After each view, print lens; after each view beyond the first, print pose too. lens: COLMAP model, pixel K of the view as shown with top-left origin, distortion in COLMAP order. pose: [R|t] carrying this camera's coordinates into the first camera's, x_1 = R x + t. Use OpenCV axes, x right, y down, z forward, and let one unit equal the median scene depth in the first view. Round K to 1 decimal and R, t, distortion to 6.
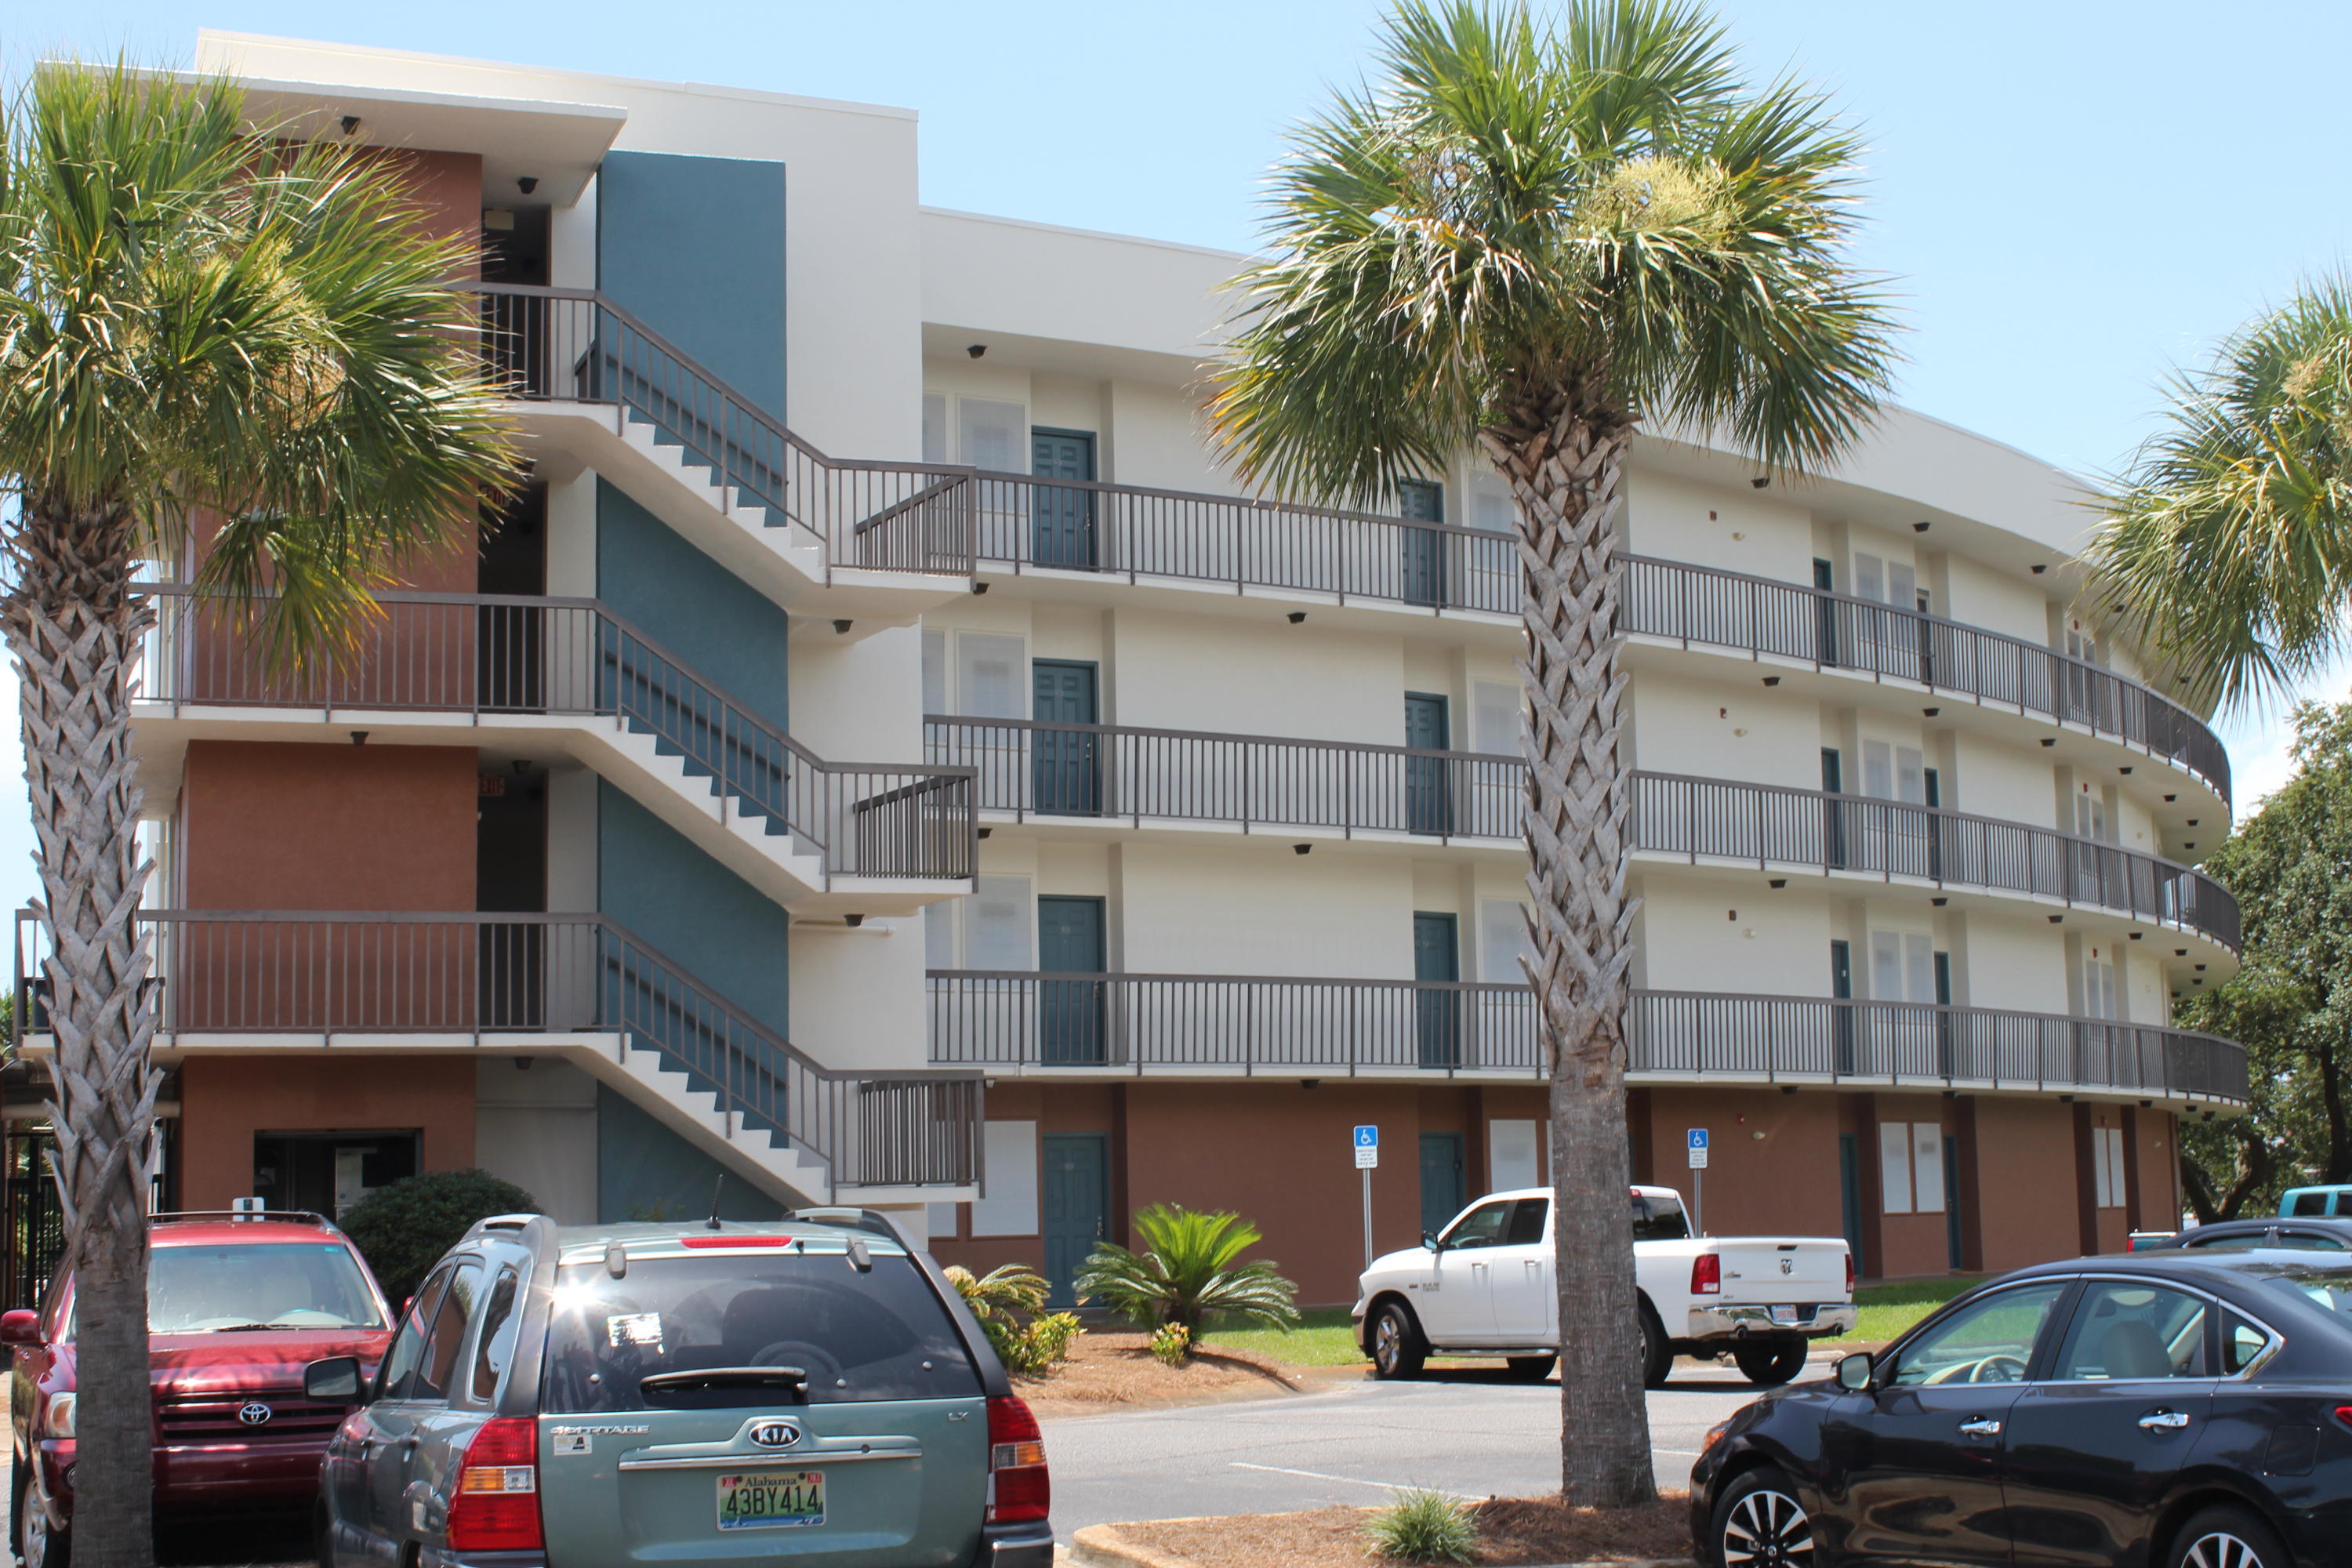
lens RADIAL K [[3436.2, 0, 1176.0], [0, 3436.2, 784.0], [0, 0, 1]] dist [-0.034457, 0.051196]
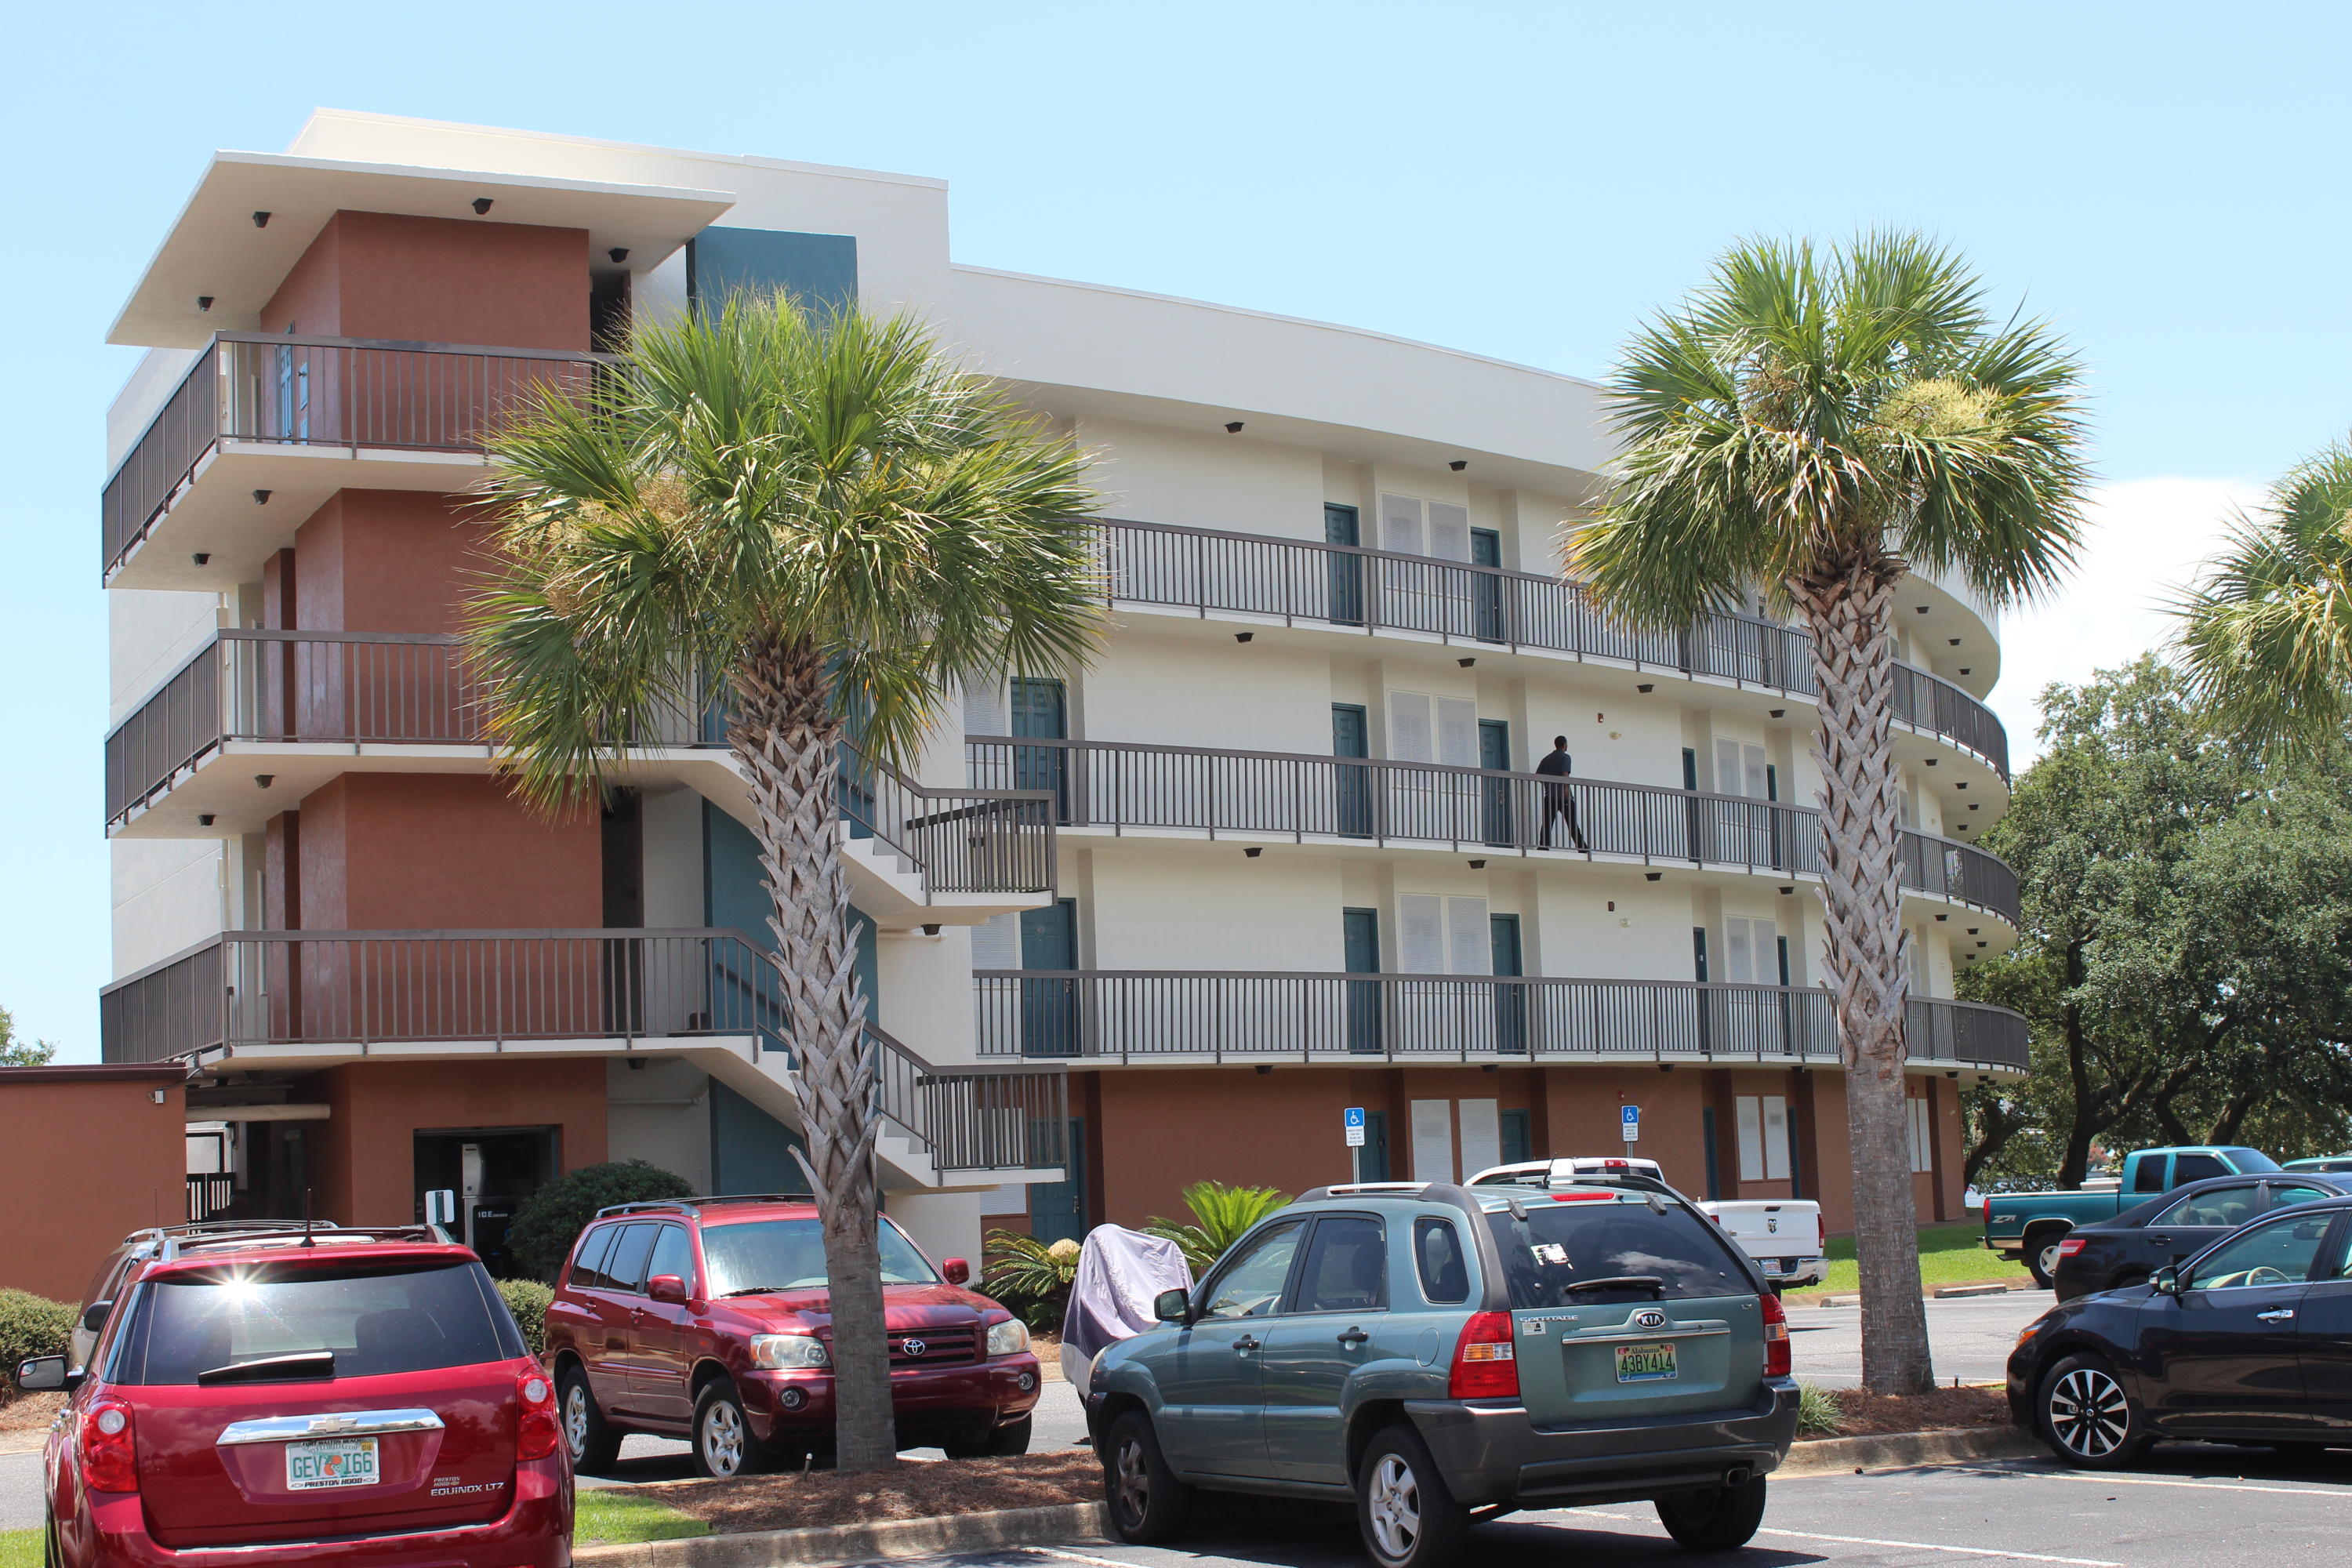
lens RADIAL K [[3649.0, 0, 1203.2], [0, 3649.0, 784.0], [0, 0, 1]] dist [-0.021190, 0.109905]
pose [[0.992825, -0.005634, 0.119440, -0.154569], [0.004250, 0.999921, 0.011839, -0.021627], [-0.119498, -0.011246, 0.992771, -0.181926]]
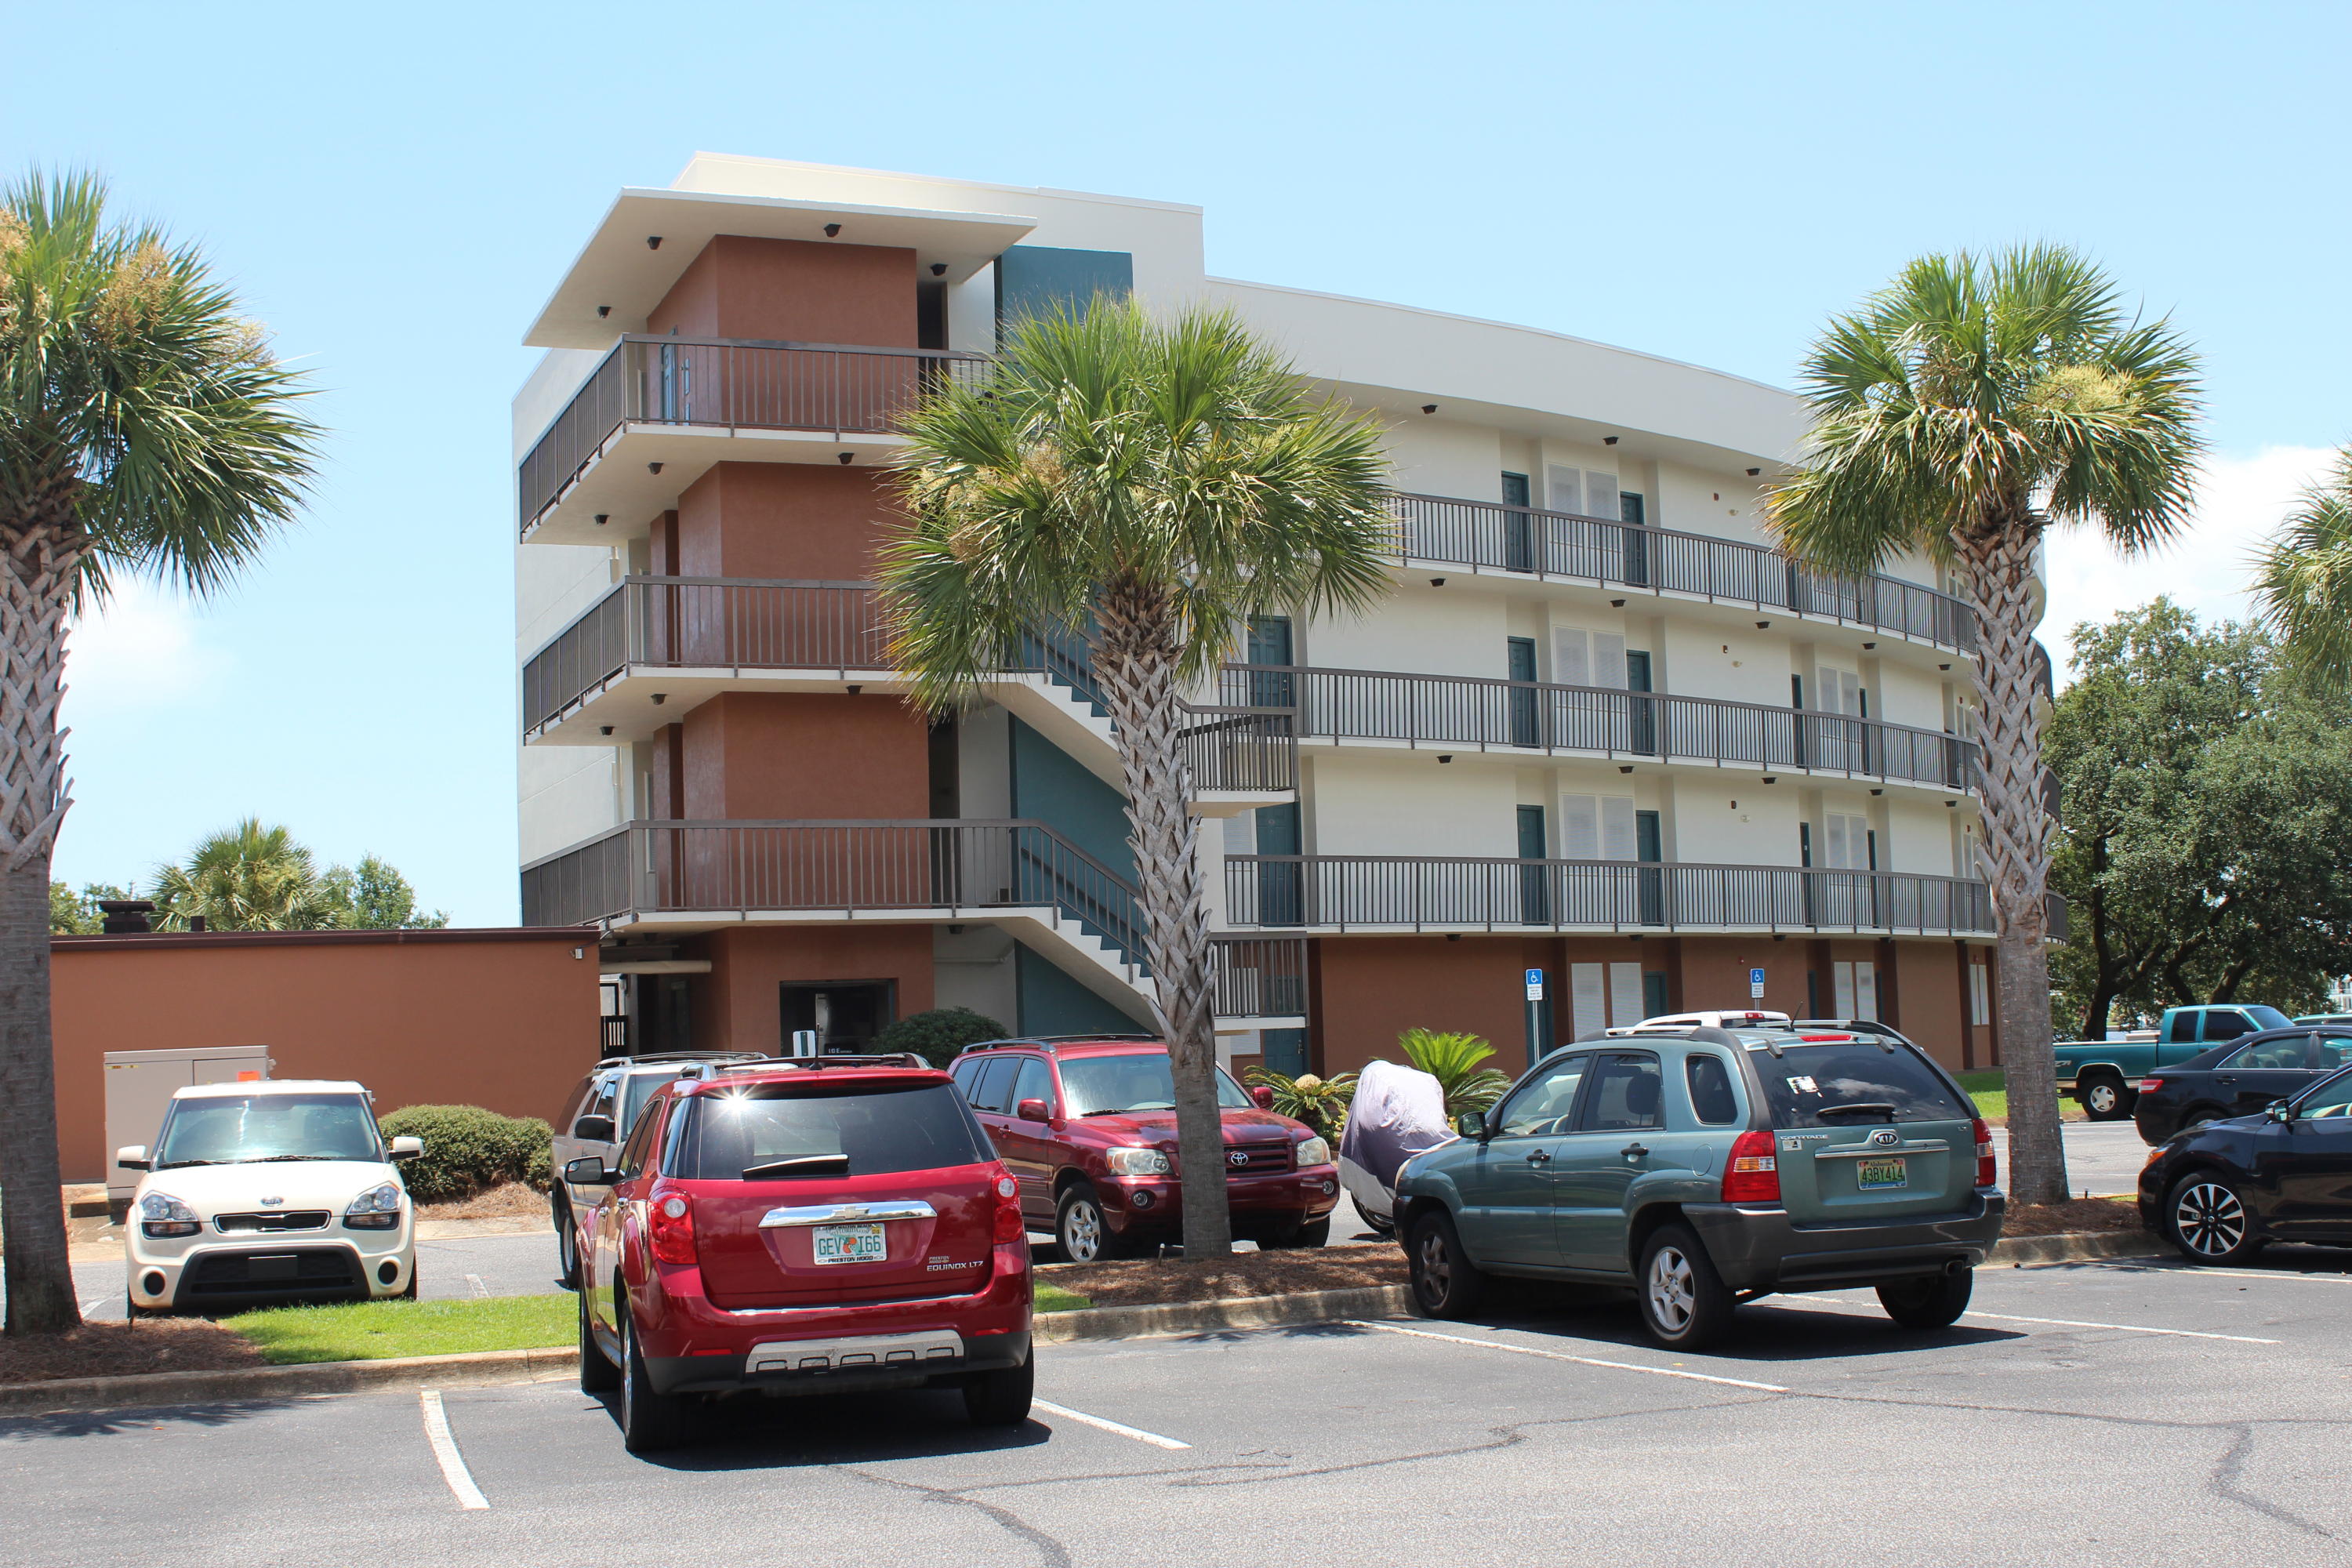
lens RADIAL K [[2996.8, 0, 1189.3], [0, 2996.8, 774.3], [0, 0, 1]] dist [-0.073219, 0.123132]
pose [[0.997766, -0.005686, 0.066569, -0.182944], [0.003383, 0.999393, 0.034665, -0.020463], [-0.066726, -0.034363, 0.997179, -0.180310]]
